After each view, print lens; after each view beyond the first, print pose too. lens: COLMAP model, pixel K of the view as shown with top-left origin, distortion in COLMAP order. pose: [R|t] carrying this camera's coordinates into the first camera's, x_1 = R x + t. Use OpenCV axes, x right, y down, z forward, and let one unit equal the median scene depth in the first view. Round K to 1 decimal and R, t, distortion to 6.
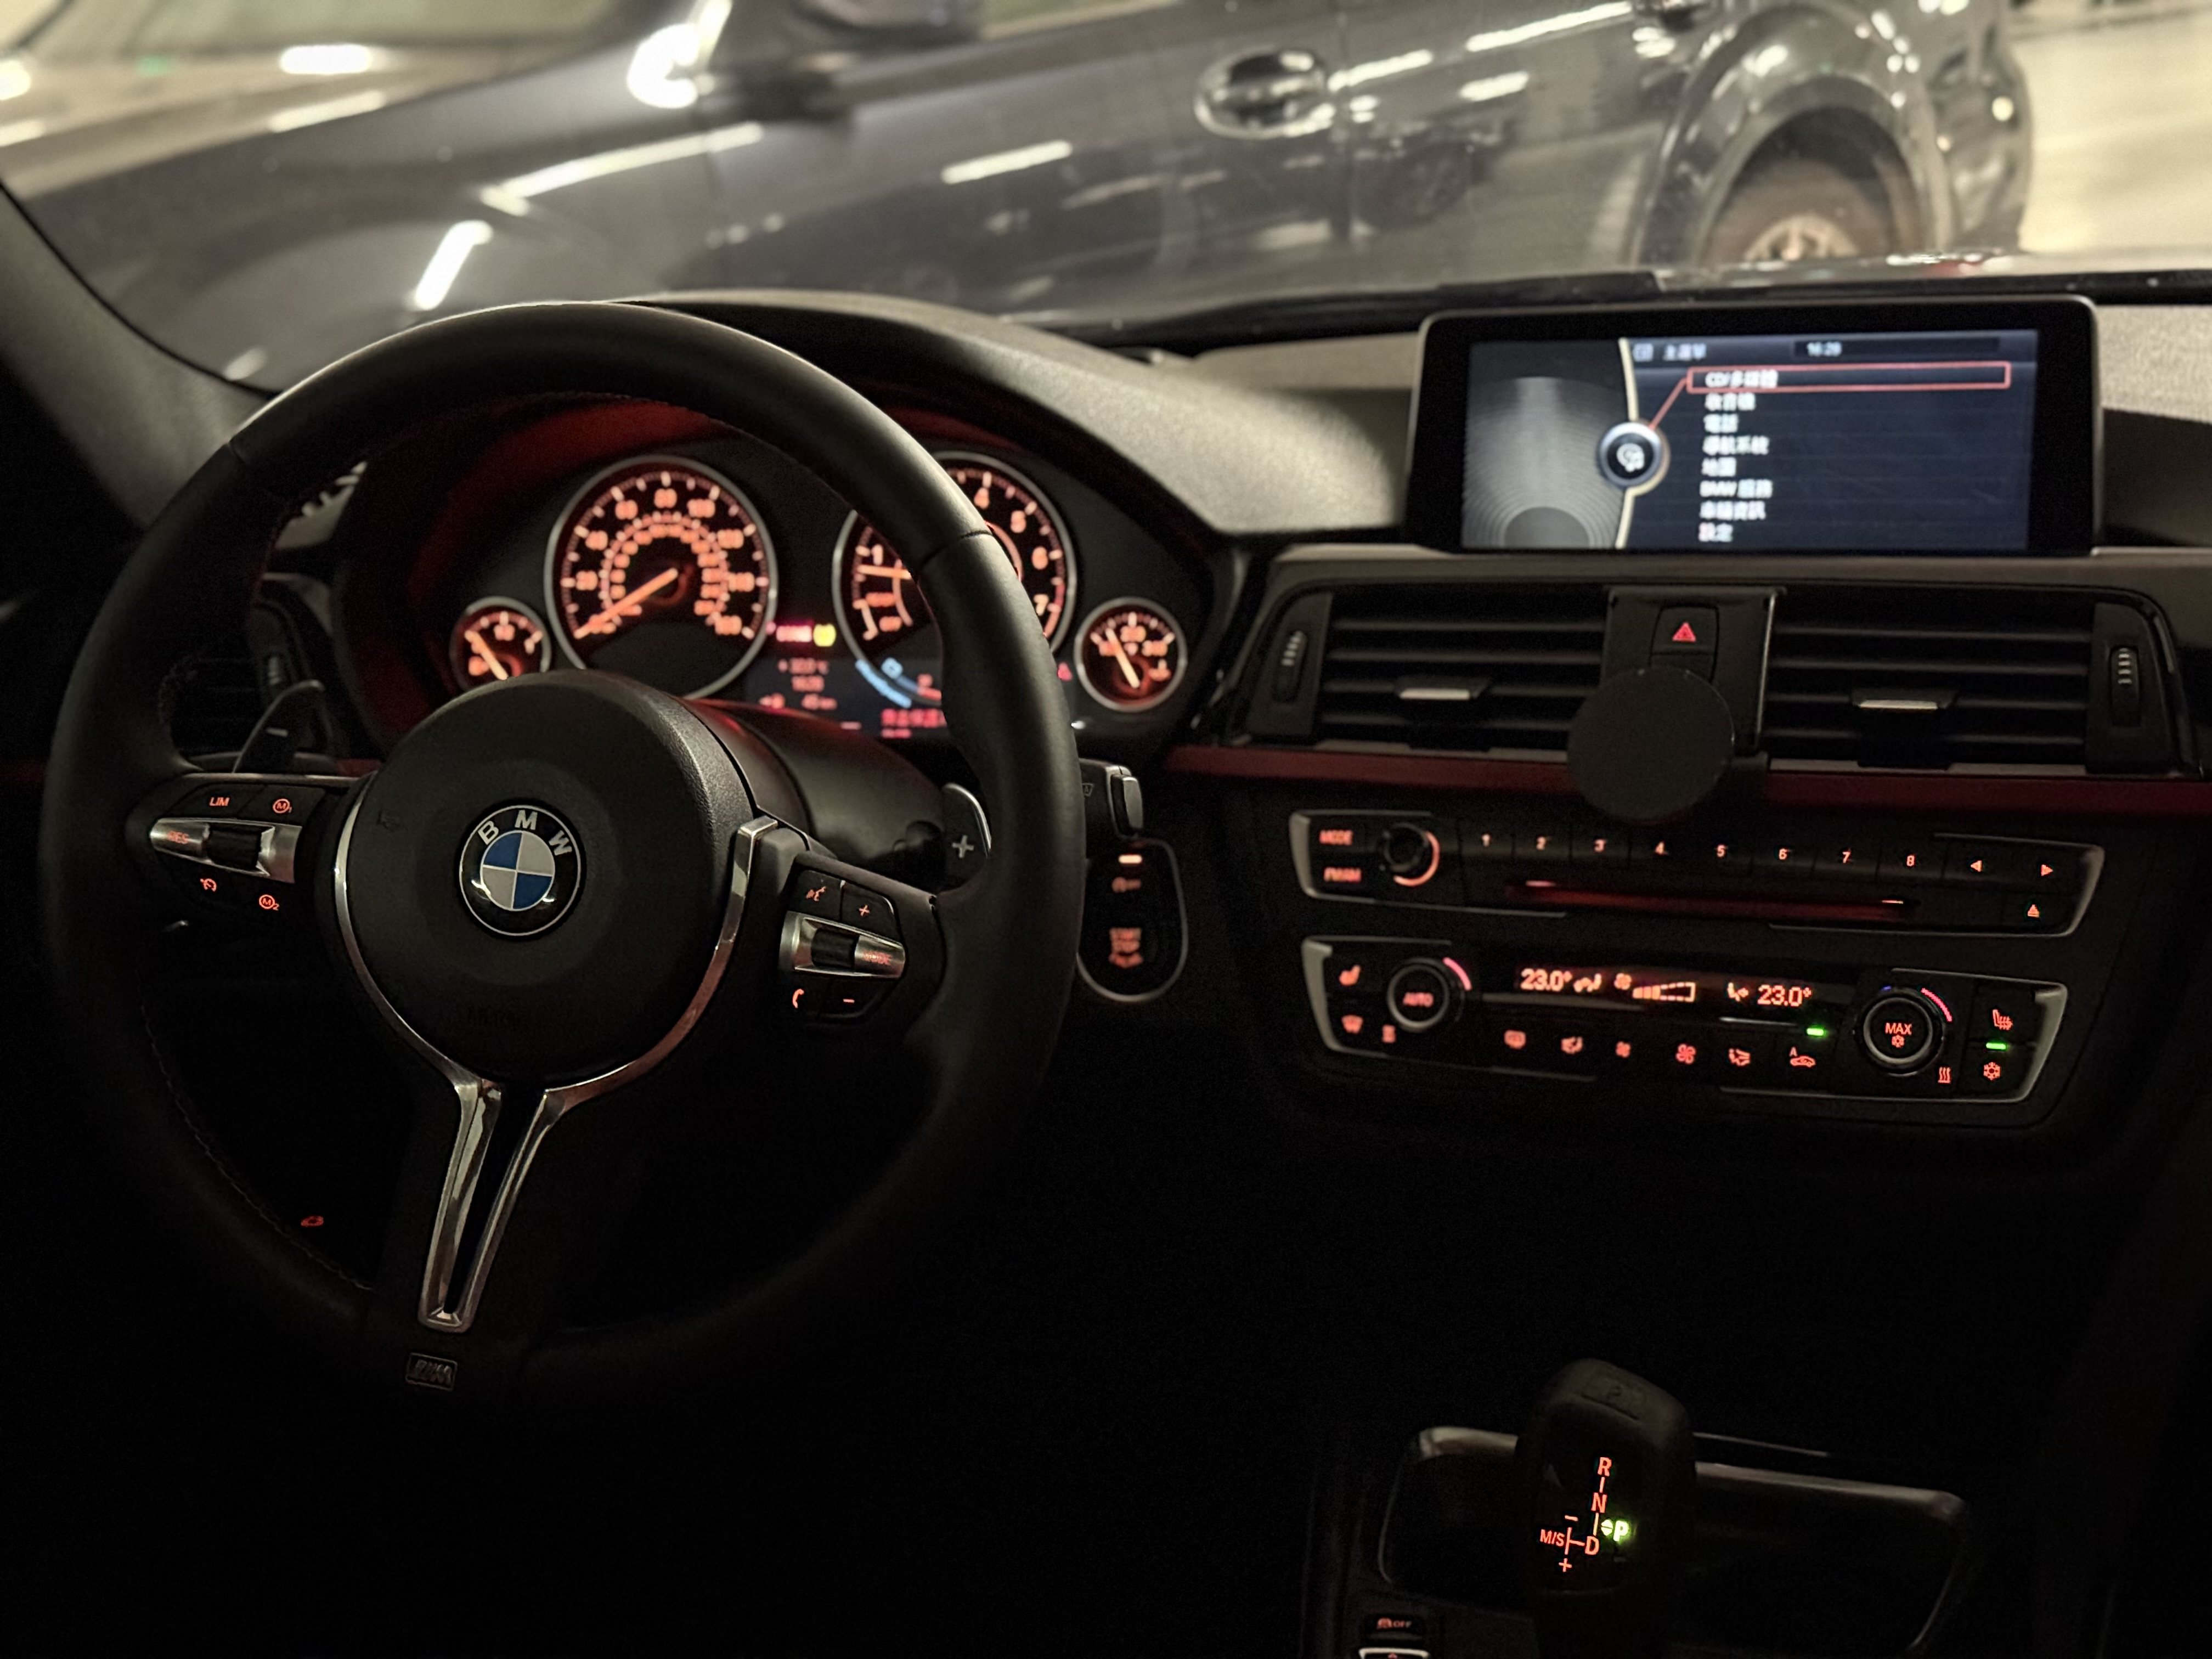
lens RADIAL K [[3061.1, 0, 1106.0], [0, 3061.1, 829.5], [0, 0, 1]] dist [0.072885, -0.007335]
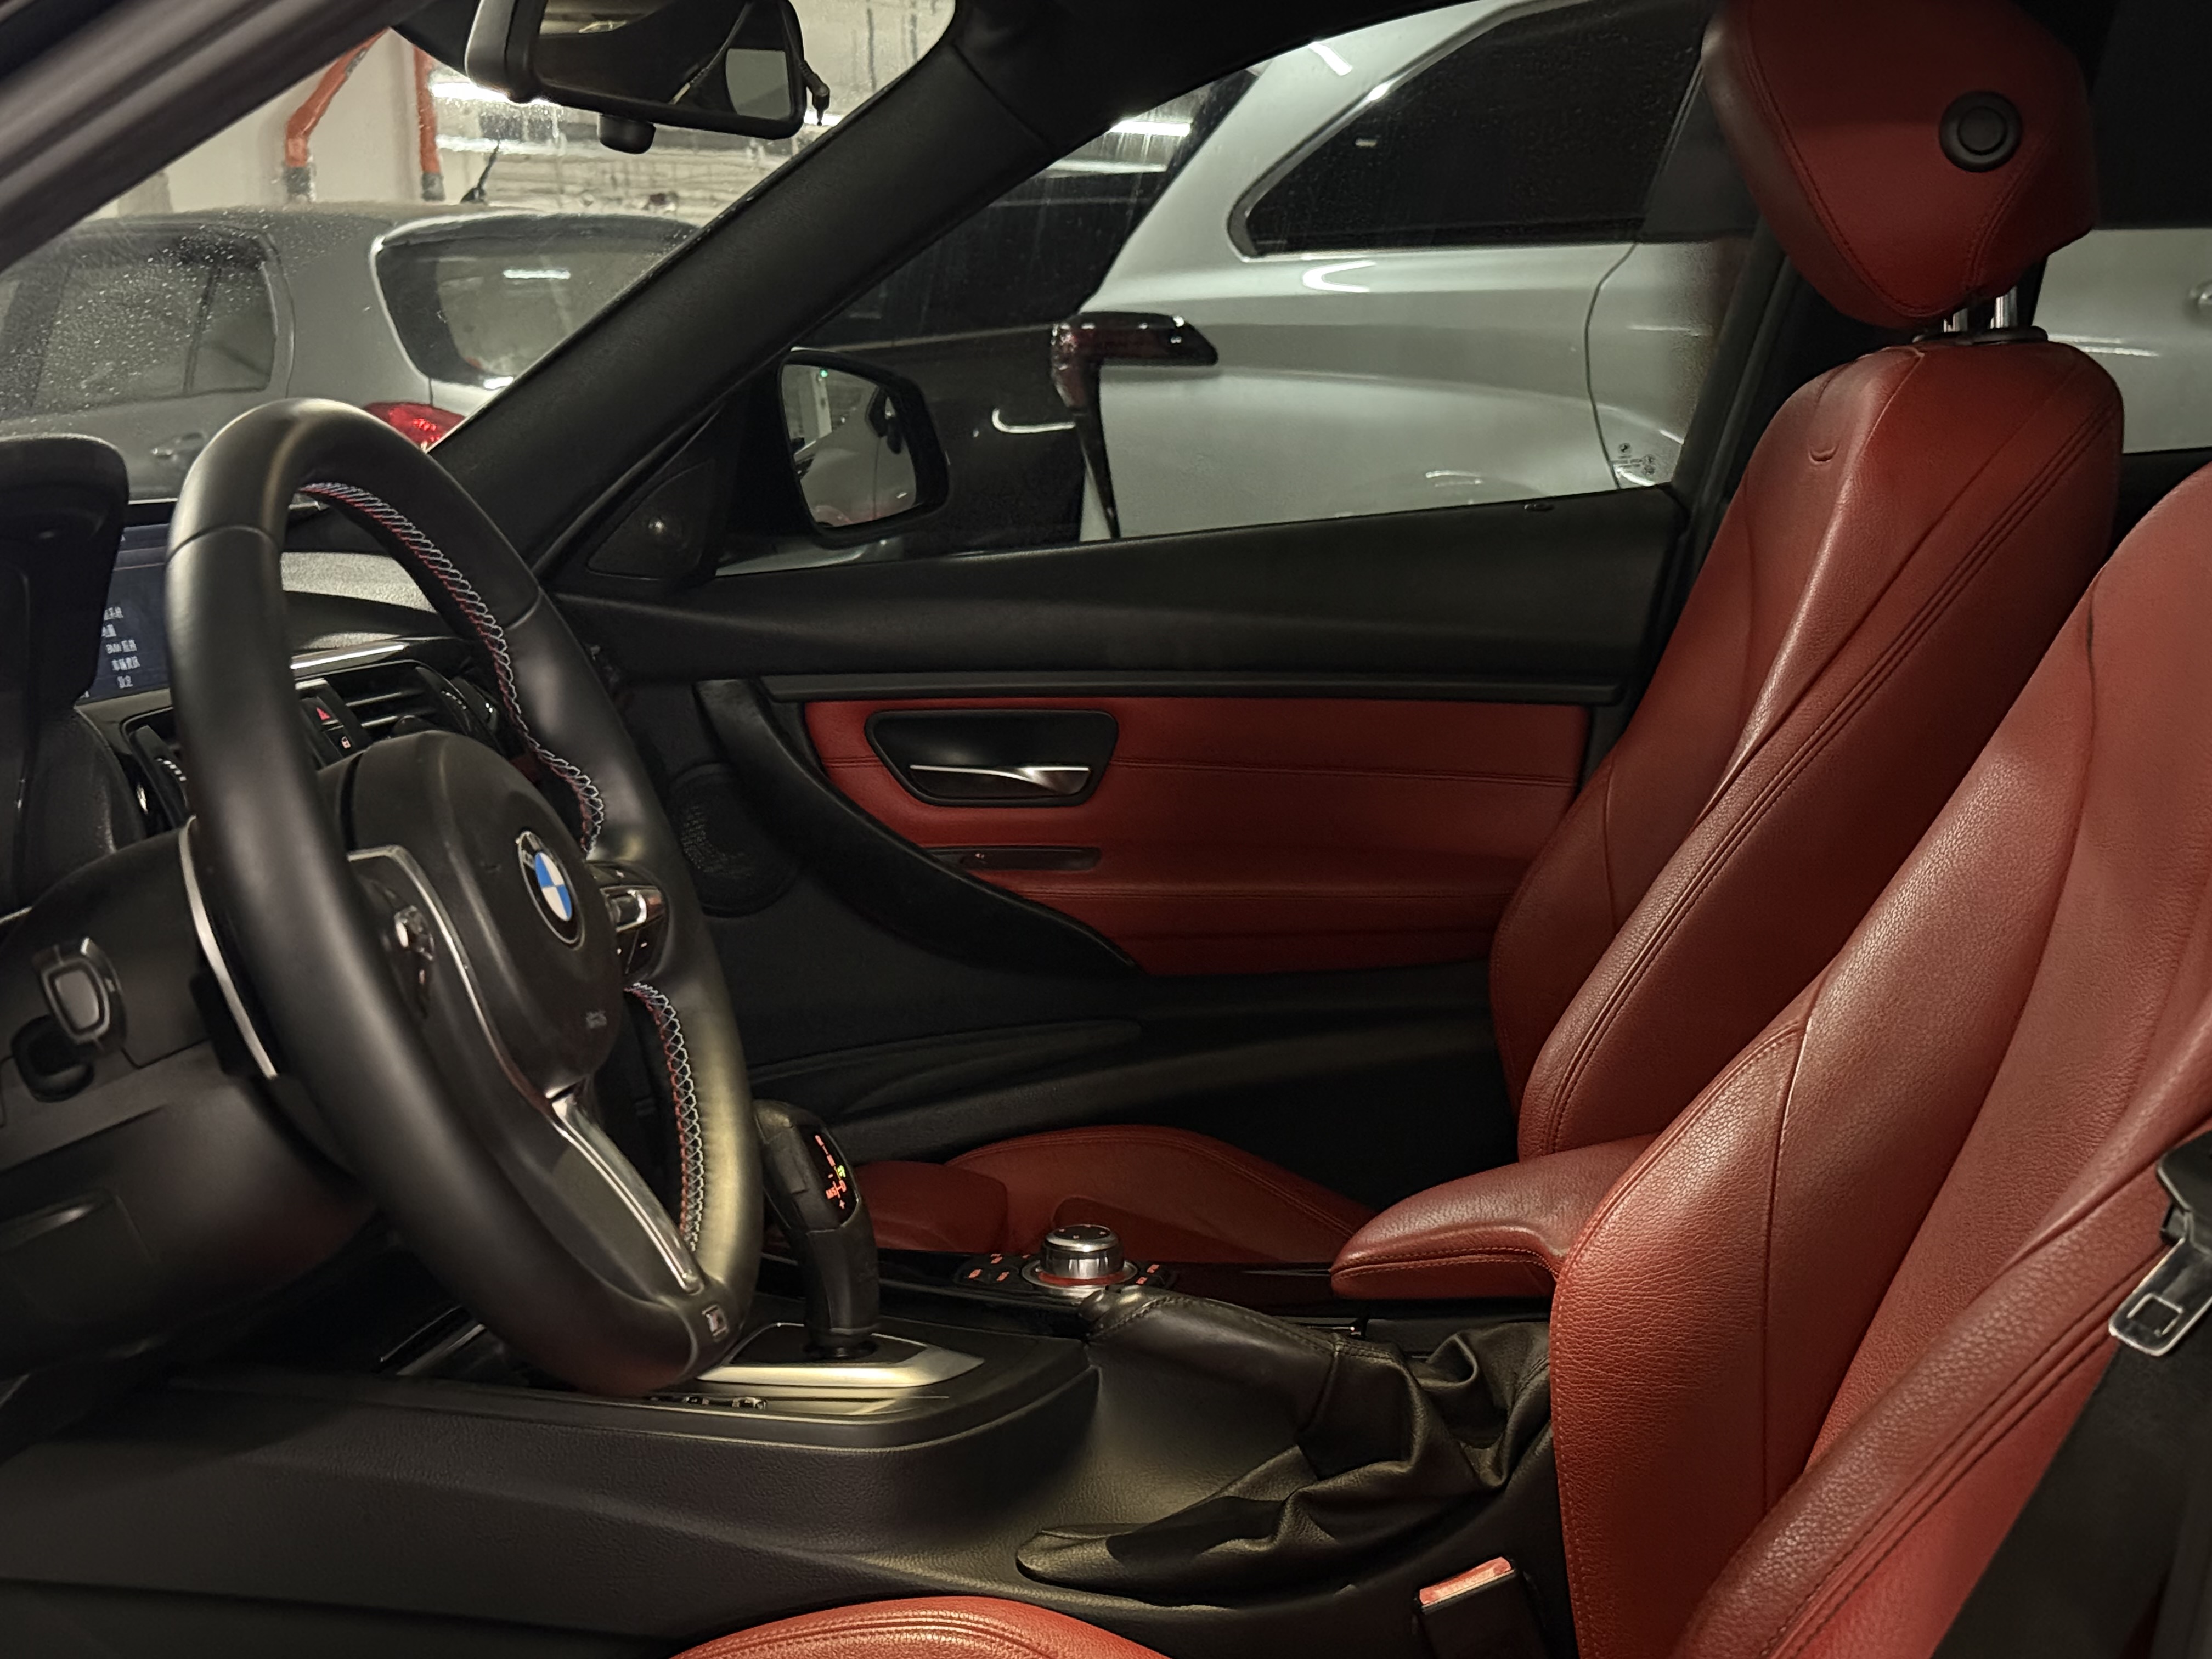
lens RADIAL K [[3115.2, 0, 1106.0], [0, 3115.2, 829.5], [0, 0, 1]] dist [0.143706, -0.043311]
pose [[-0.163712, -0.067556, 0.984192, -1.225774], [0.313619, 0.942332, 0.116850, -0.070807], [-0.935330, 0.327791, -0.133084, 0.888740]]
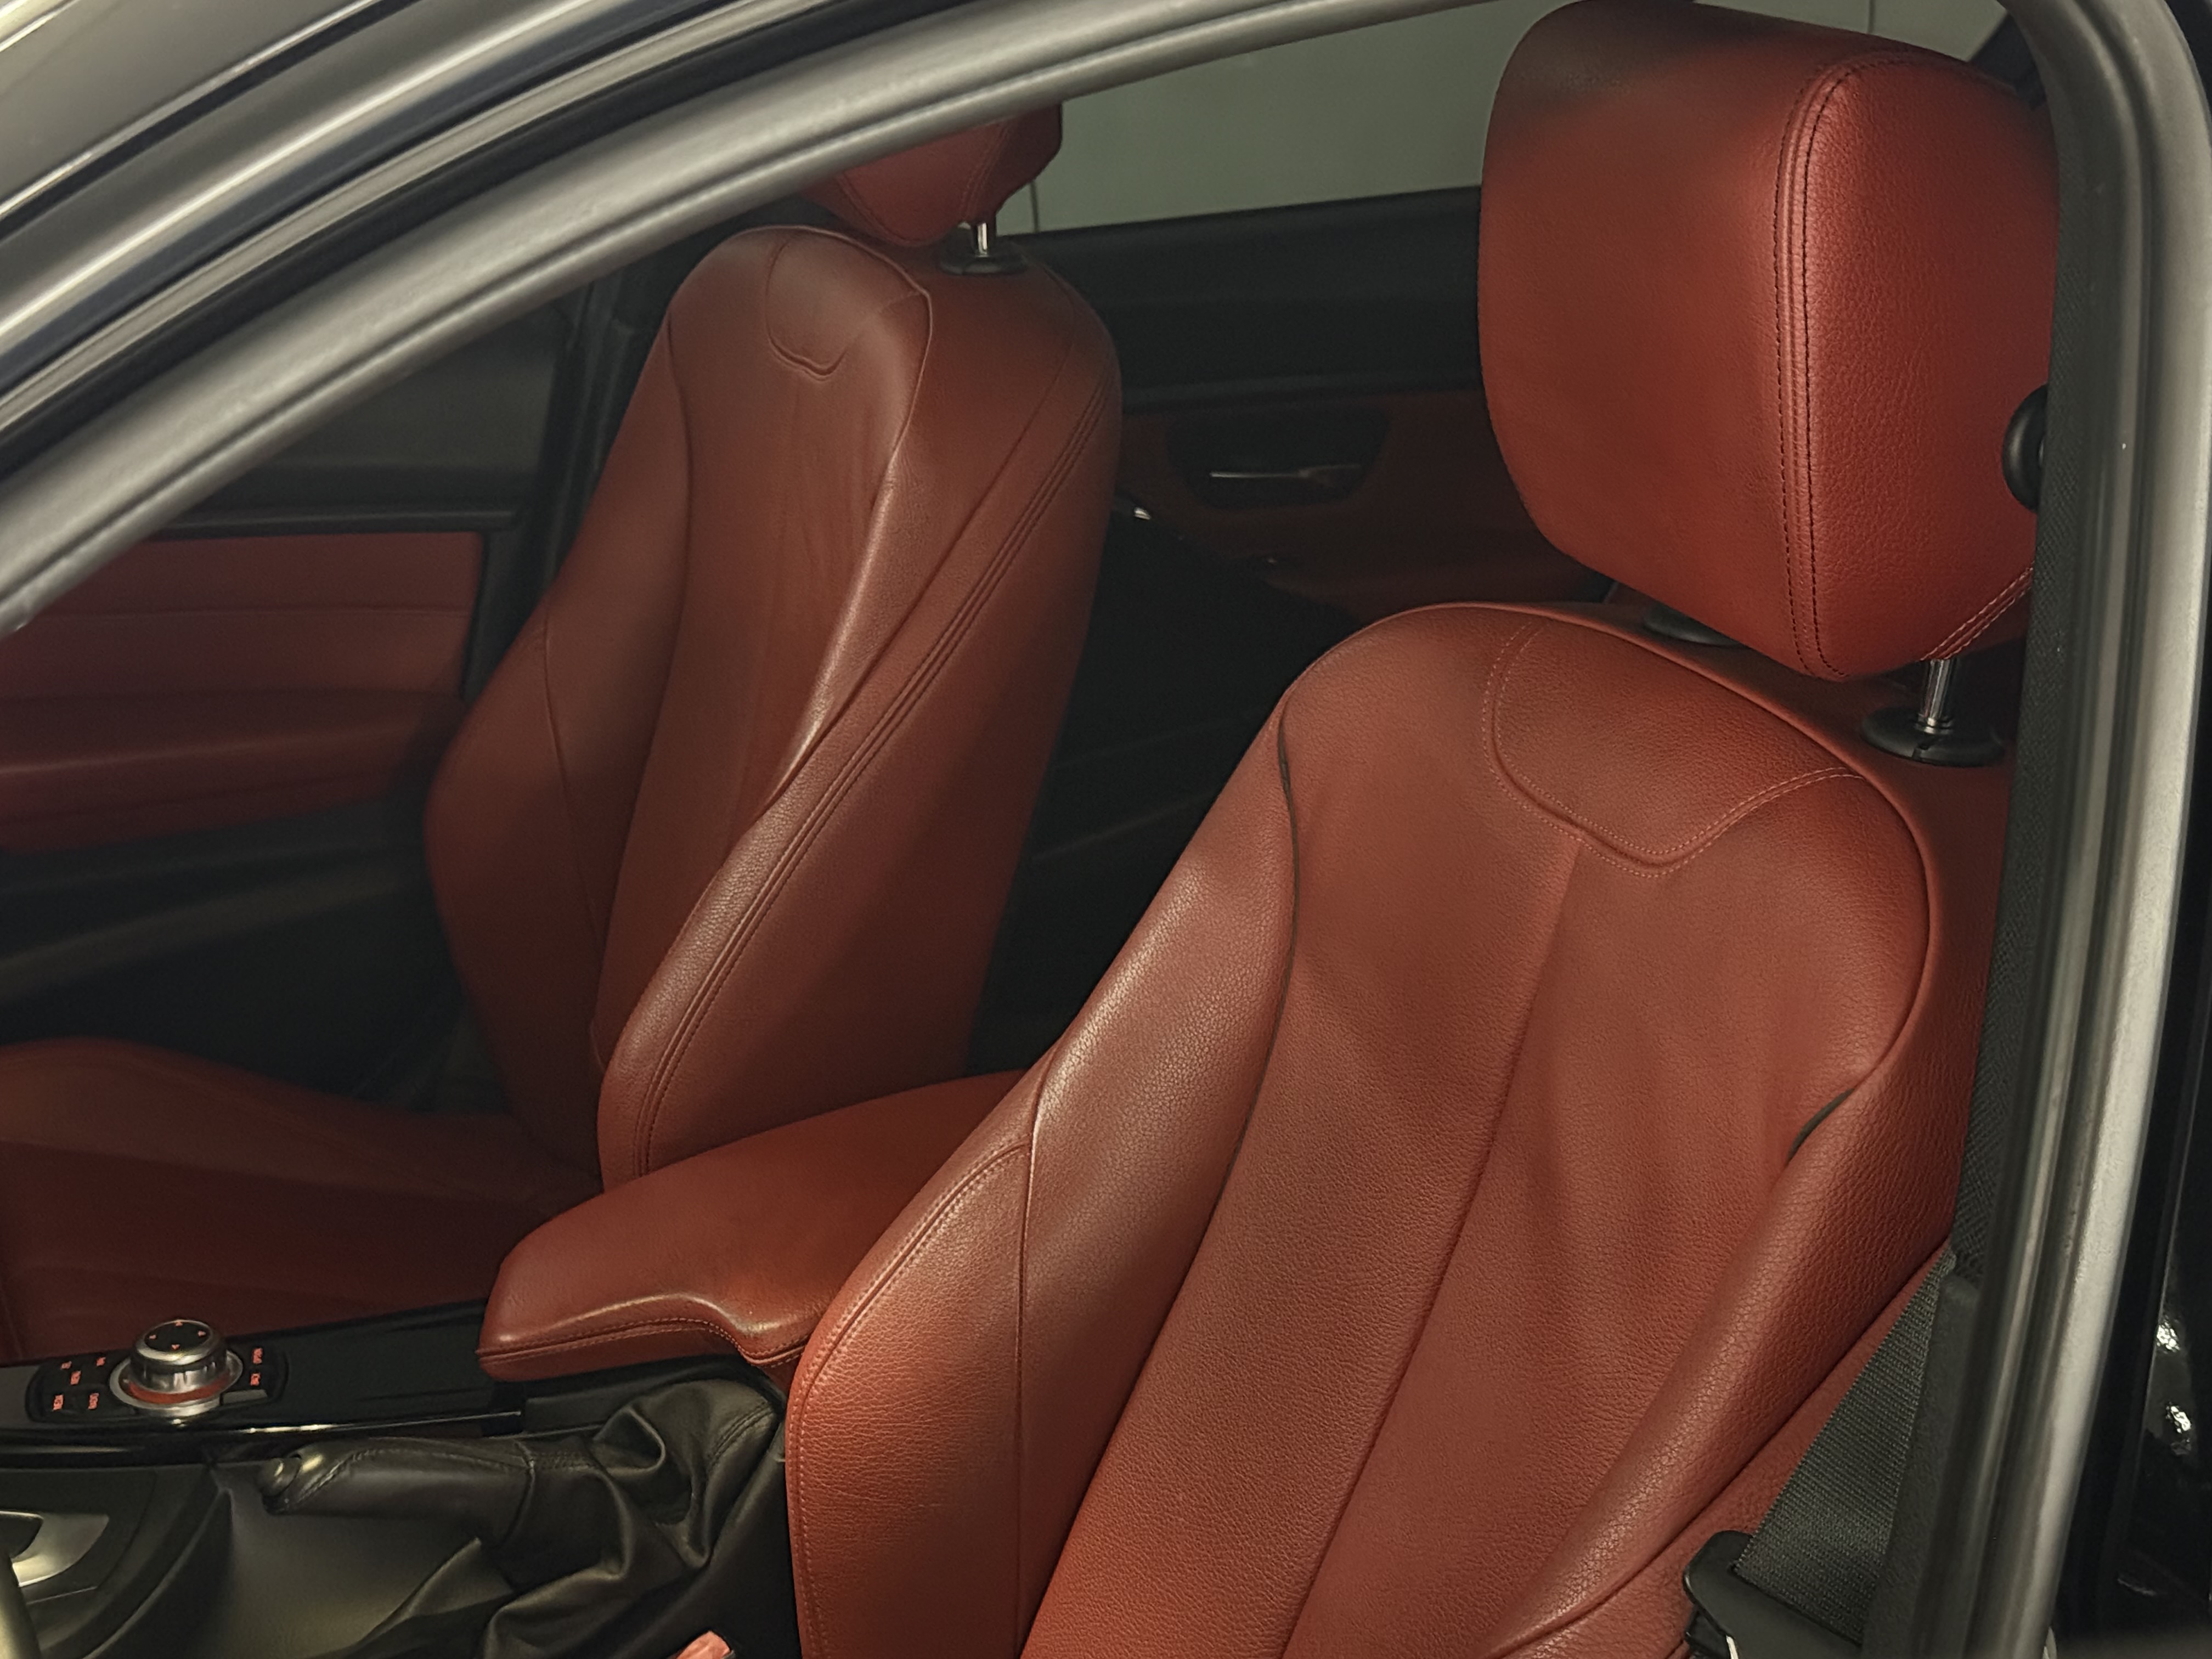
lens RADIAL K [[3151.7, 0, 1106.0], [0, 3151.7, 829.5], [0, 0, 1]] dist [0.124046, 0.046778]
pose [[-0.601997, -0.214864, 0.769047, -1.044646], [0.252269, 0.862611, 0.438477, -0.409740], [-0.757601, 0.457968, -0.465086, 0.999949]]
